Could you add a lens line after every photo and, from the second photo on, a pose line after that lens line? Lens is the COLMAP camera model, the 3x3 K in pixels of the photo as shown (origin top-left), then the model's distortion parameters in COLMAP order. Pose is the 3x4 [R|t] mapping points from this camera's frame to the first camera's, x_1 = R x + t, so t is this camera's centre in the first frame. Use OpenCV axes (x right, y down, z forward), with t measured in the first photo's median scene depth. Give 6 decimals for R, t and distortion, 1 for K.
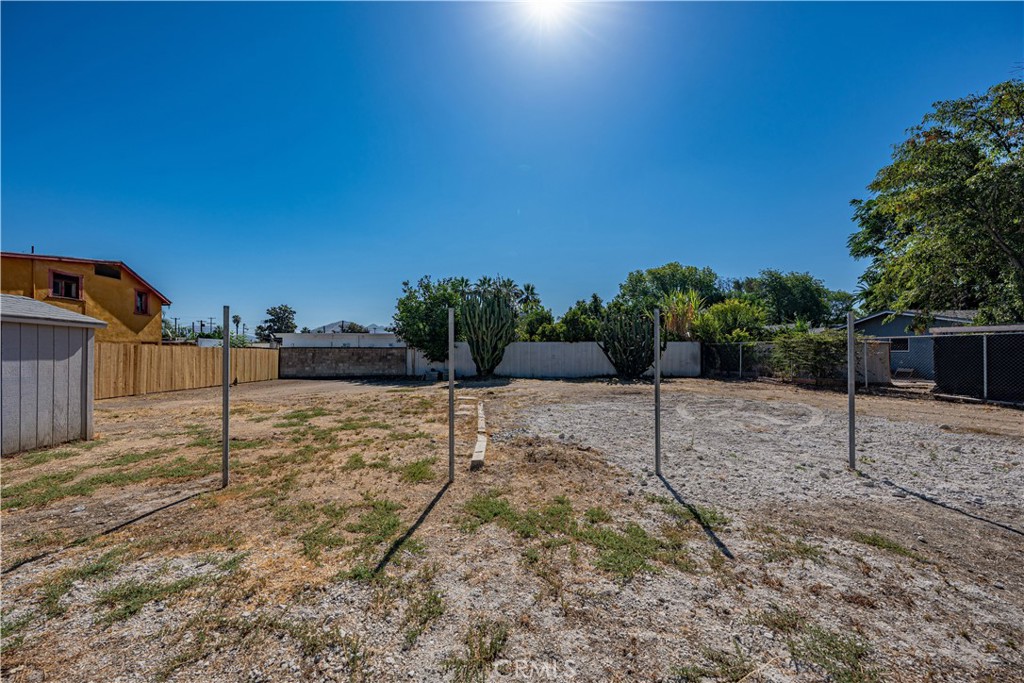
lens RADIAL K [[362.2, 0, 502.3], [0, 362.2, 351.6], [0, 0, 1]] dist [-0.002307, -0.000137]
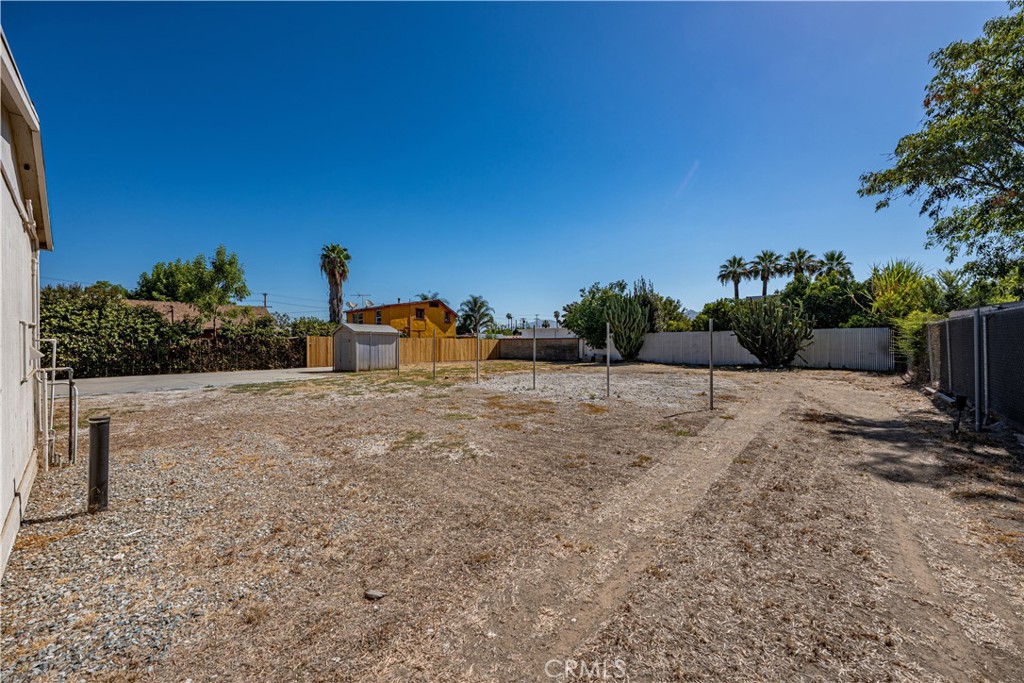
lens RADIAL K [[383.0, 0, 508.3], [0, 383.0, 340.8], [0, 0, 1]] dist [-0.000594, 0.000079]
pose [[0.704635, -0.003700, -0.709560, 0.577360], [0.004238, 0.999991, -0.001005, -0.000917], [0.709557, -0.002299, 0.704644, -0.205706]]
